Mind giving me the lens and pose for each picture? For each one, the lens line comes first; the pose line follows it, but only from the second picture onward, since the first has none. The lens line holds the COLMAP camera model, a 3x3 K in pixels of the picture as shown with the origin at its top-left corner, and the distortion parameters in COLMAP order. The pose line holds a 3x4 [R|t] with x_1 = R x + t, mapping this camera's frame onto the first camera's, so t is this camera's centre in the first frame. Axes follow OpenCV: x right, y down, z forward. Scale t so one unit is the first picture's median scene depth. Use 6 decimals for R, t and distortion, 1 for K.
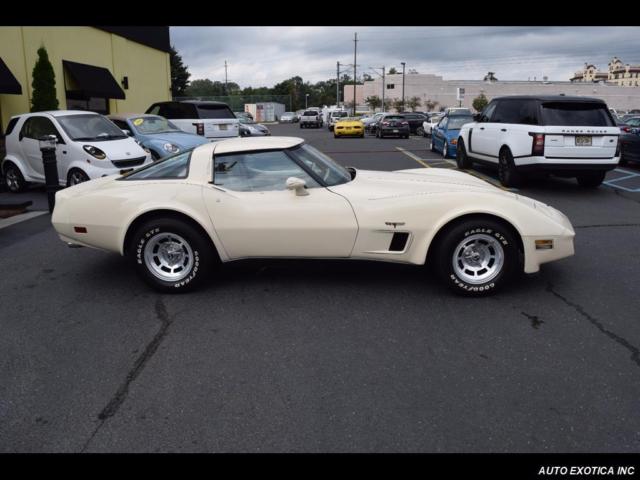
lens RADIAL K [[501.2, 0, 320.5], [0, 501.2, 243.3], [0, 0, 1]] dist [-0.092538, 0.024672]
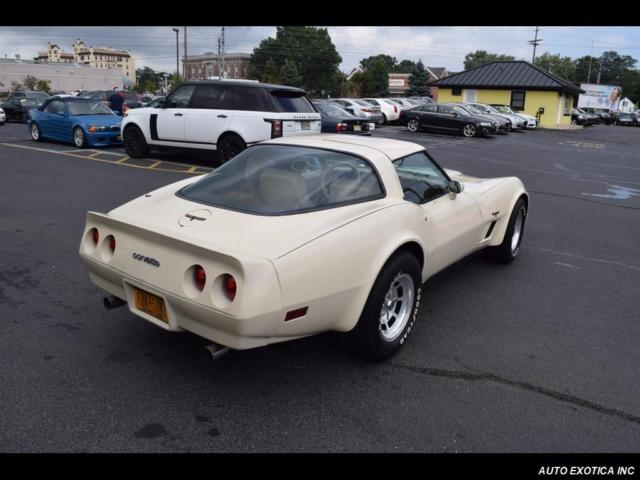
lens RADIAL K [[501.2, 0, 320.4], [0, 501.2, 235.4], [0, 0, 1]] dist [-0.092538, 0.024672]
pose [[0.554744, -0.191417, 0.809703, -0.360227], [0.172582, 0.978483, 0.113078, -0.068036], [-0.813925, 0.077011, 0.575843, 0.254914]]
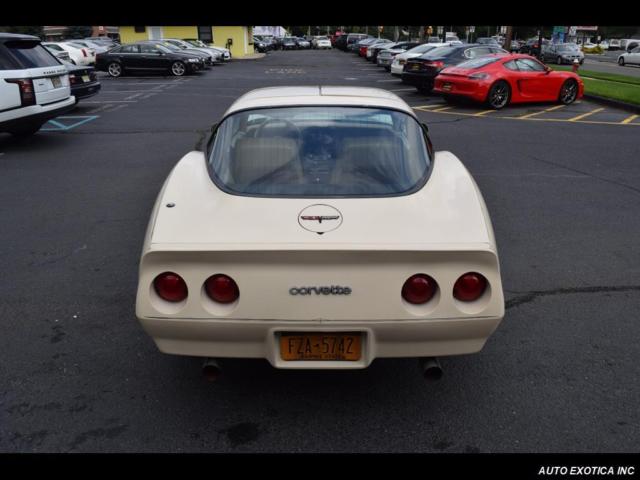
lens RADIAL K [[501.2, 0, 317.4], [0, 501.2, 237.2], [0, 0, 1]] dist [-0.092538, 0.024672]
pose [[-0.047949, -0.363177, 0.930486, -0.368990], [0.261786, 0.894425, 0.362592, -0.122419], [-0.963934, 0.260974, 0.052188, 0.445864]]
